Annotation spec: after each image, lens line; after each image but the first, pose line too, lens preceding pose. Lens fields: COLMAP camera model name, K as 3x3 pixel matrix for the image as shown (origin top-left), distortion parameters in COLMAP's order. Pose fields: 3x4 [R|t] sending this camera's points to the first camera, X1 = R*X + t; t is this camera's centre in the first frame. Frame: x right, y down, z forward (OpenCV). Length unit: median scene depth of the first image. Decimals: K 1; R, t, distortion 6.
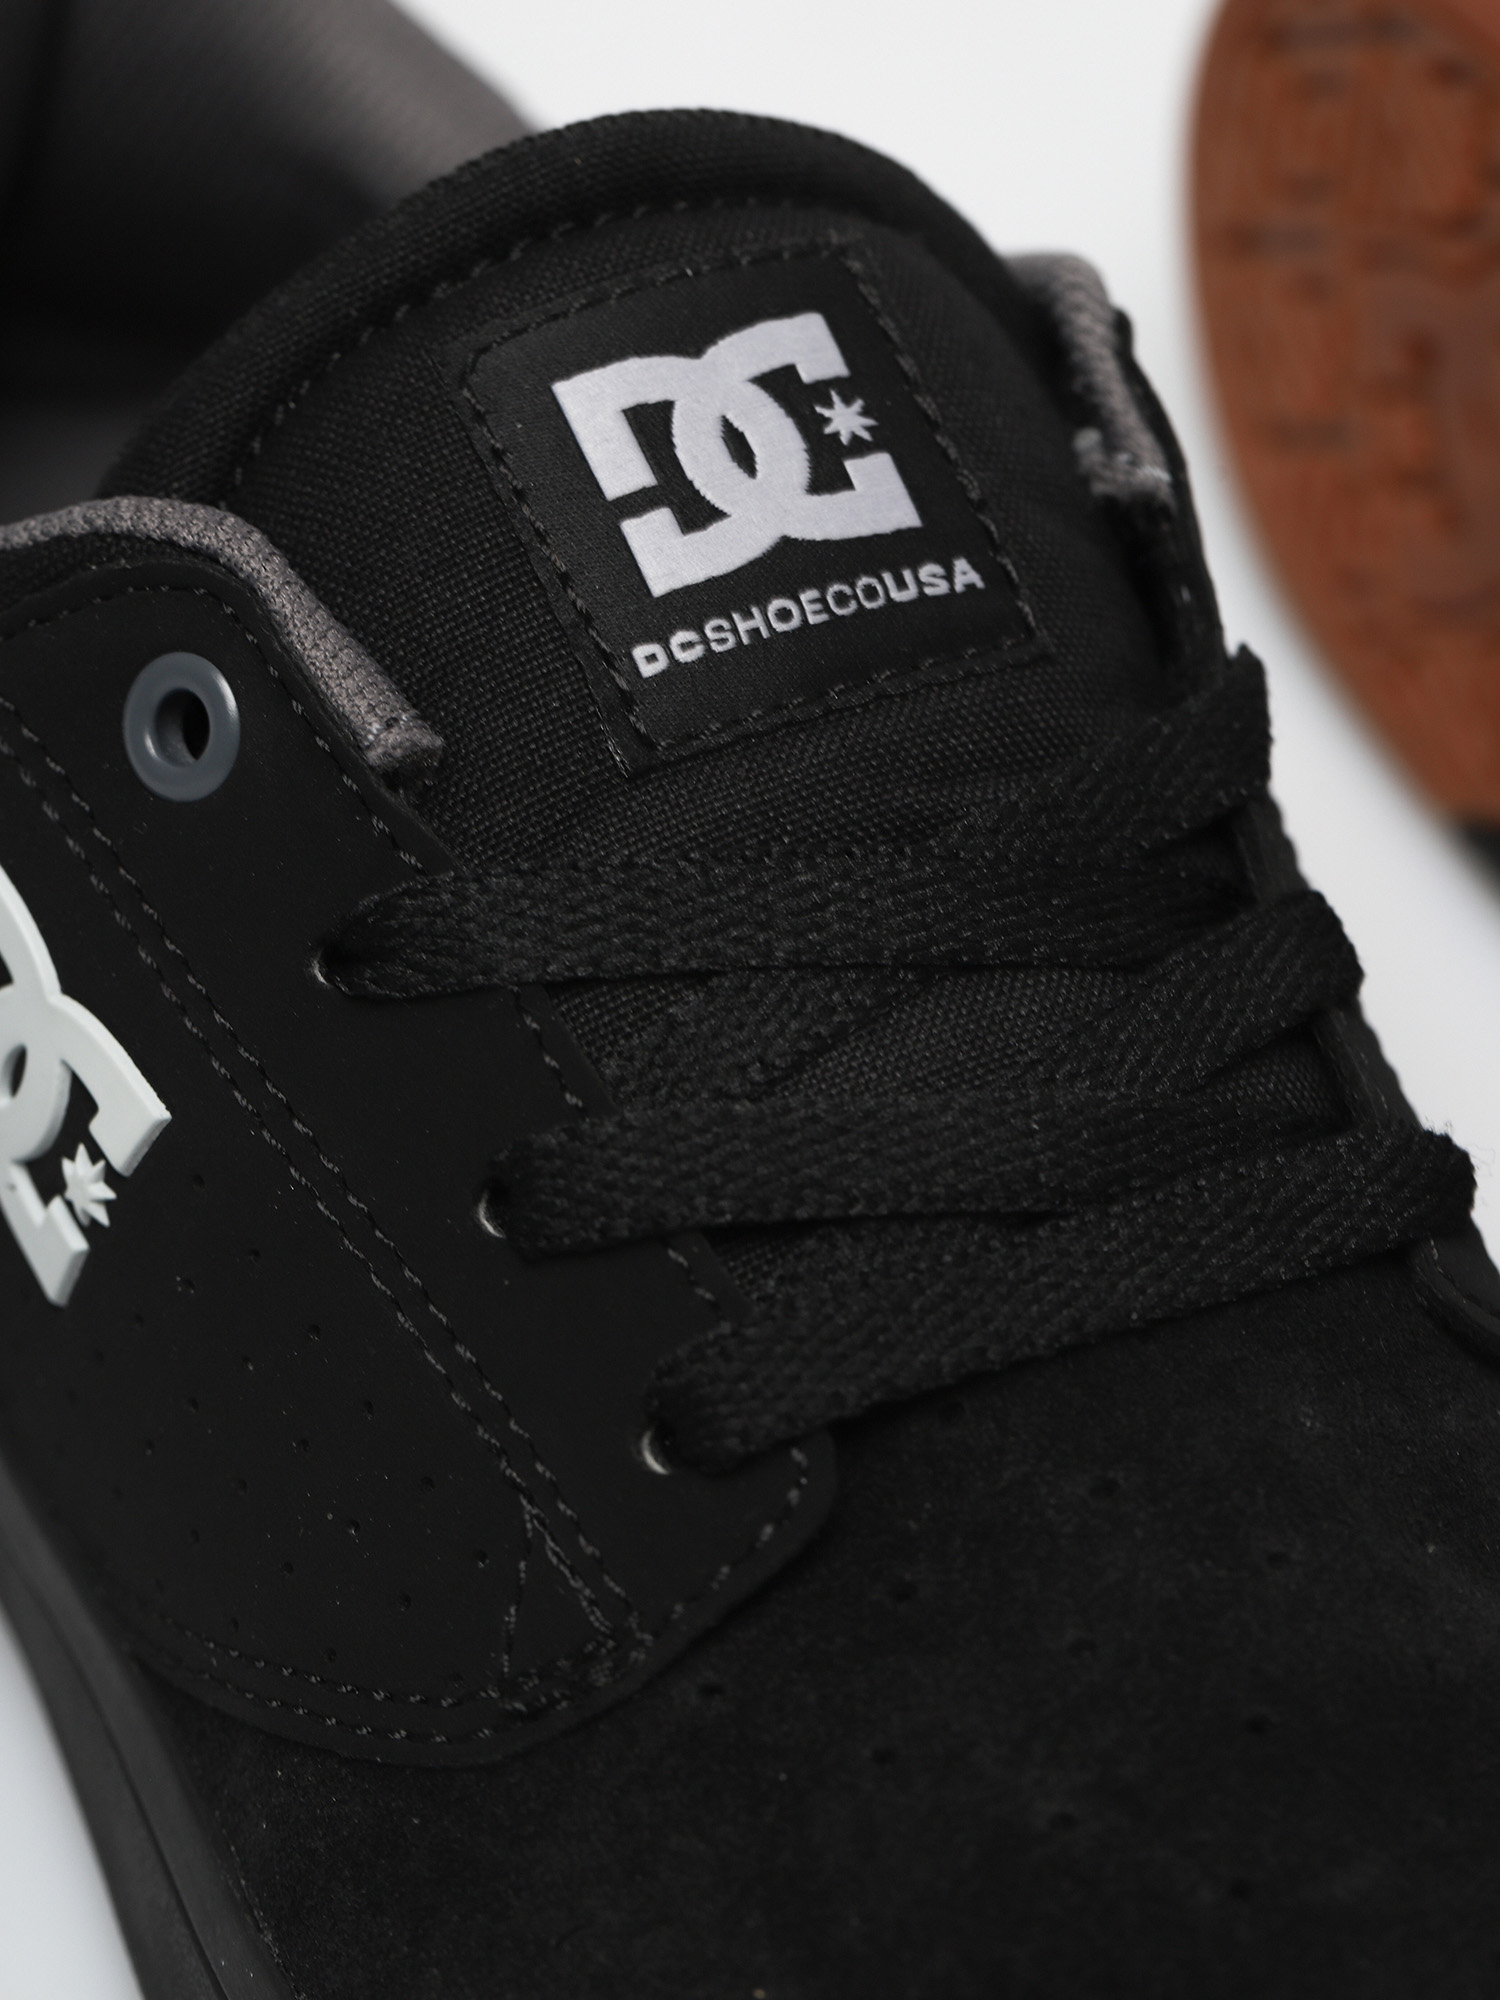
lens RADIAL K [[6524.1, 0, 748.4], [0, 6524.1, 1003.8], [0, 0, 1]] dist [-0.031557, 0.000000]
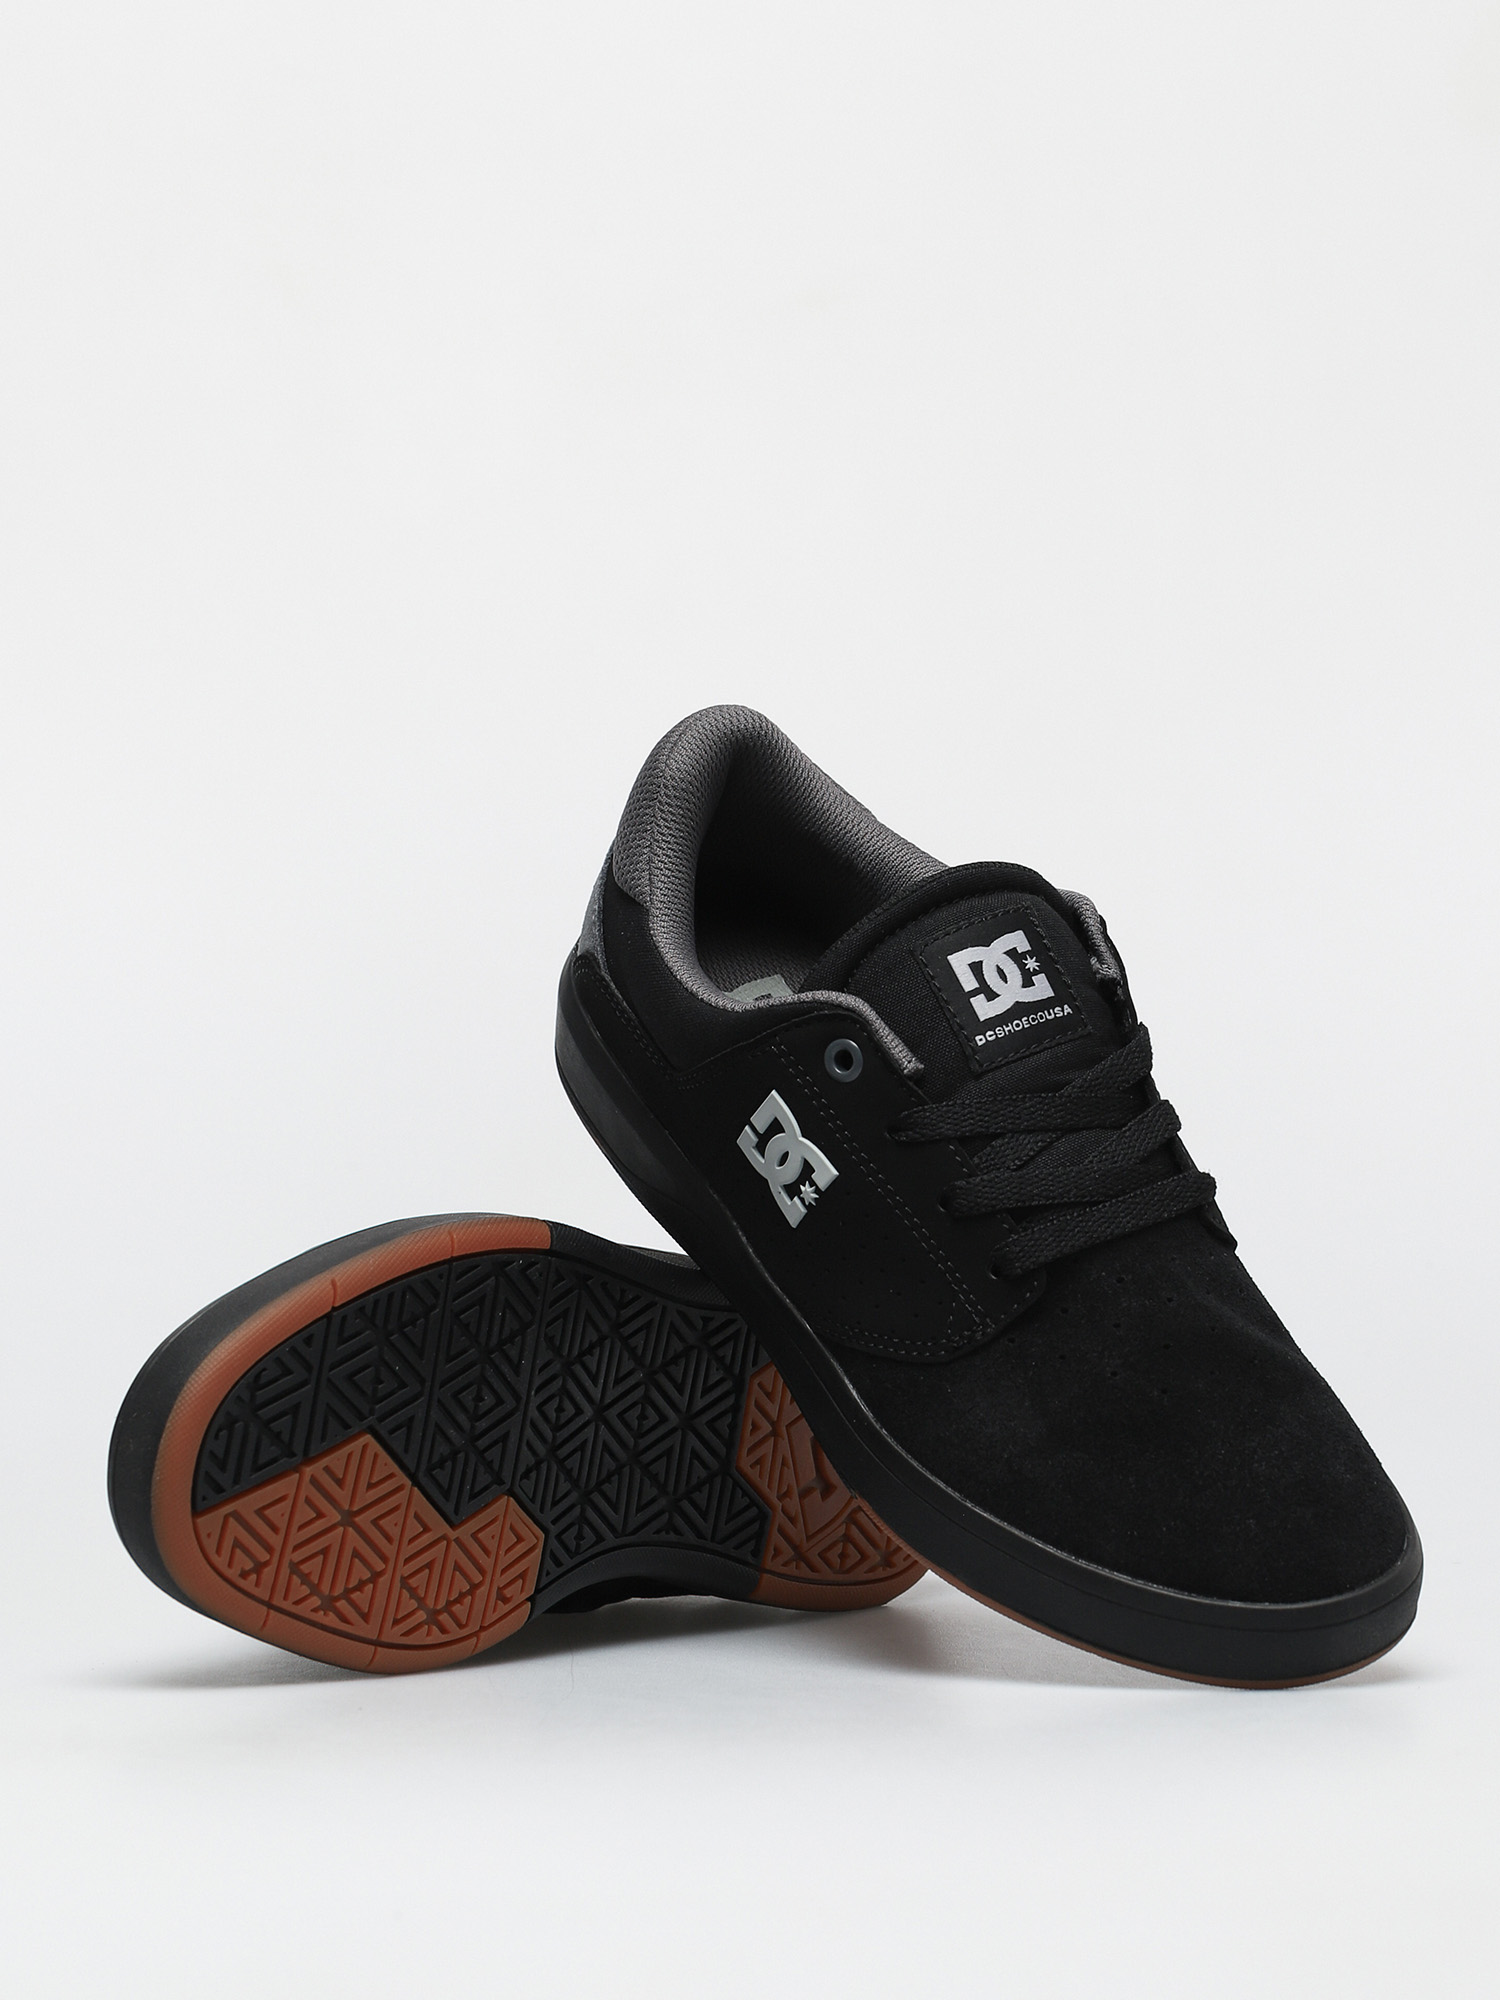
lens RADIAL K [[6524.1, 0, 752.0], [0, 6524.1, 998.4], [0, 0, 1]] dist [-0.031557, 0.000000]
pose [[0.994238, -0.008055, 0.106891, -0.494794], [0.003853, 0.999214, 0.039459, -0.207835], [-0.107125, -0.038819, 0.993487, -2.360328]]
